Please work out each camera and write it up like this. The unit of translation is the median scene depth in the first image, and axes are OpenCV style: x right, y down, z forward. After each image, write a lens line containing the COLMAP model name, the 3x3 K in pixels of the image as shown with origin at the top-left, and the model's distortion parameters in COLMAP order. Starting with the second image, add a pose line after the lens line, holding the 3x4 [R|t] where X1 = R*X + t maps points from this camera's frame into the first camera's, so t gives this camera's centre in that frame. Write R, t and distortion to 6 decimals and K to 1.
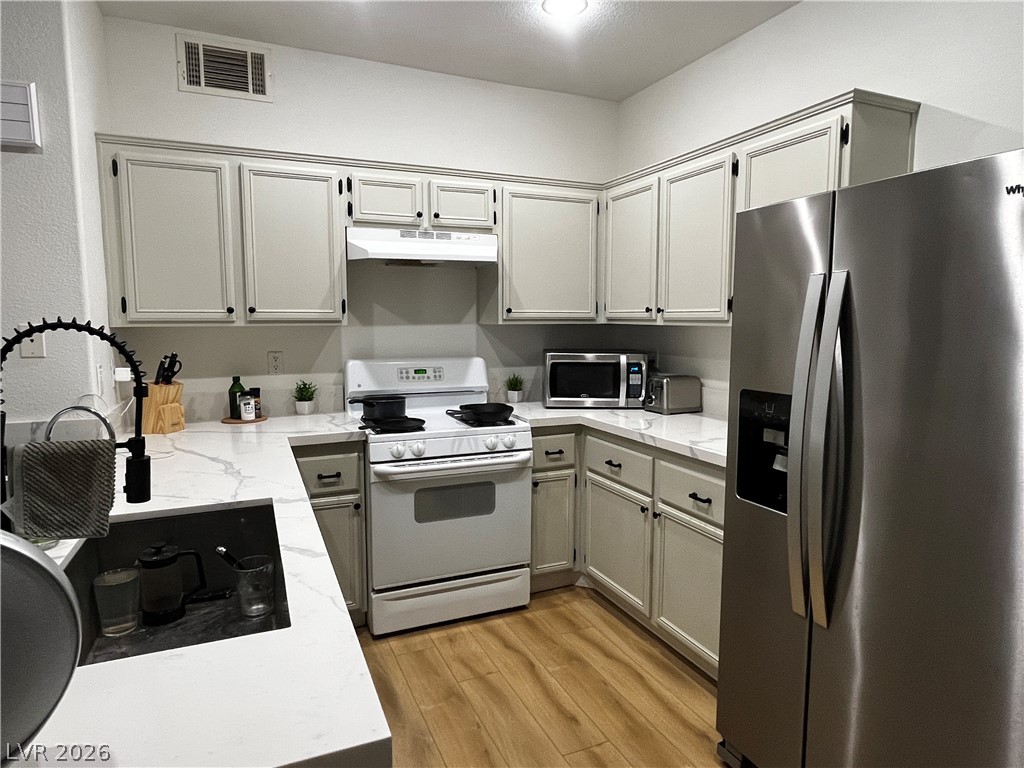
lens RADIAL K [[604.1, 0, 509.2], [0, 604.1, 381.4], [0, 0, 1]] dist [-0.001119, -0.000276]
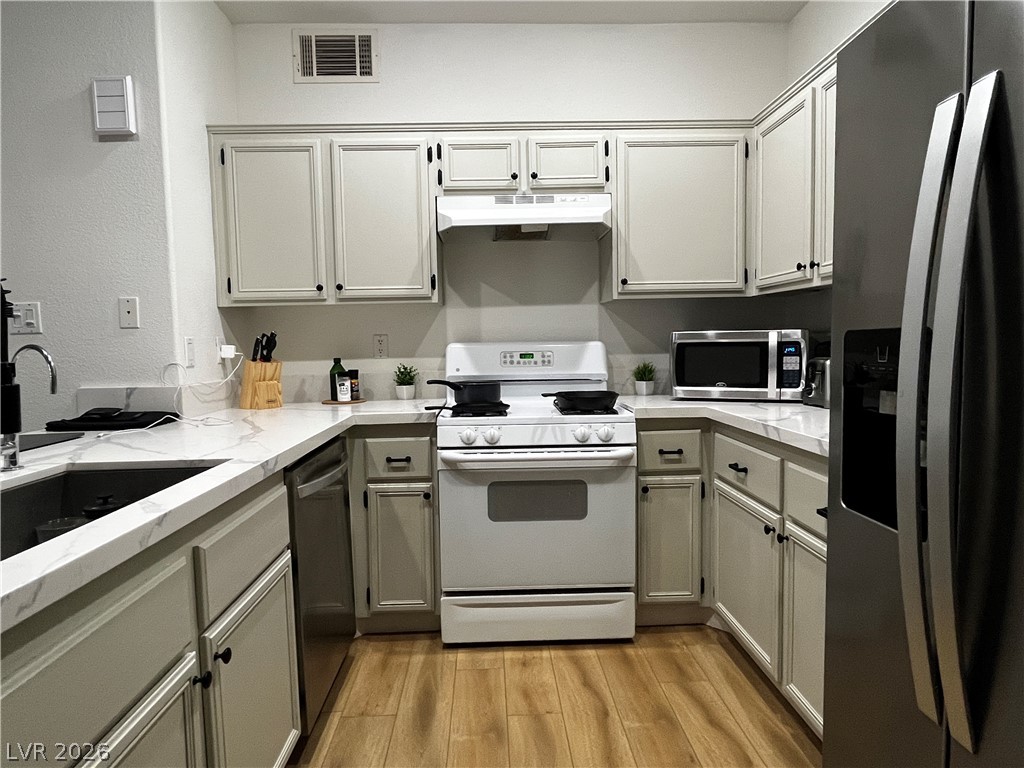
lens RADIAL K [[604.1, 0, 508.6], [0, 604.1, 383.1], [0, 0, 1]] dist [-0.001119, -0.000276]
pose [[0.926986, 0.007128, -0.375028, 0.188276], [-0.019479, 0.999385, -0.029154, 0.058002], [0.374590, 0.034331, 0.926555, 0.187179]]
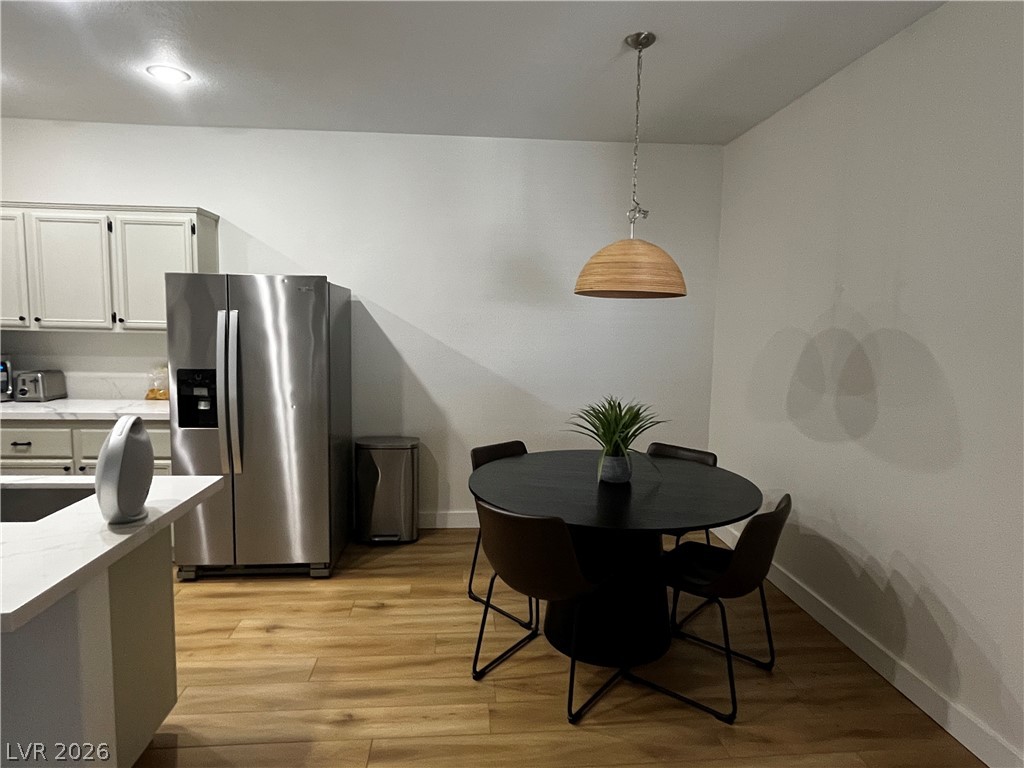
lens RADIAL K [[604.1, 0, 508.5], [0, 604.1, 383.4], [0, 0, 1]] dist [-0.001119, -0.000276]
pose [[0.333677, -0.085876, 0.938768, -0.641983], [0.073551, 0.995178, 0.064894, 0.006736], [-0.939814, 0.047393, 0.338384, -0.360939]]
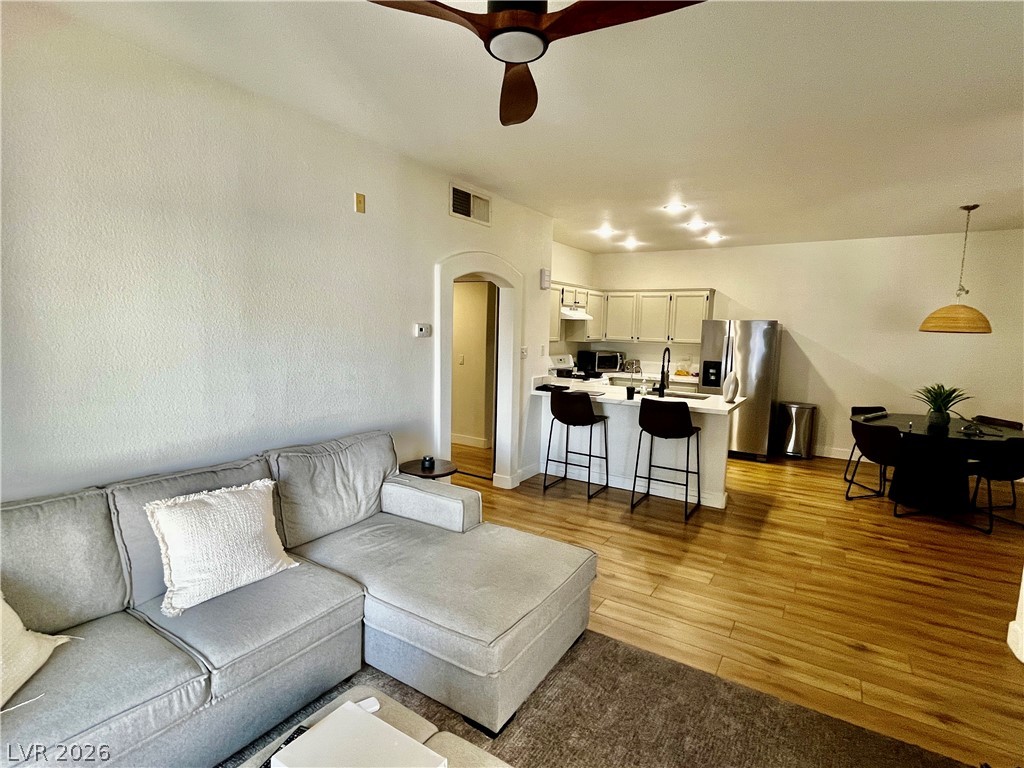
lens RADIAL K [[510.6, 0, 510.9], [0, 510.6, 382.8], [0, 0, 1]] dist [0.001003, -0.000128]
pose [[0.833822, -0.041364, 0.550482, -1.761235], [0.030738, 0.999121, 0.028516, 0.014213], [-0.551177, -0.006857, 0.834360, -0.812400]]
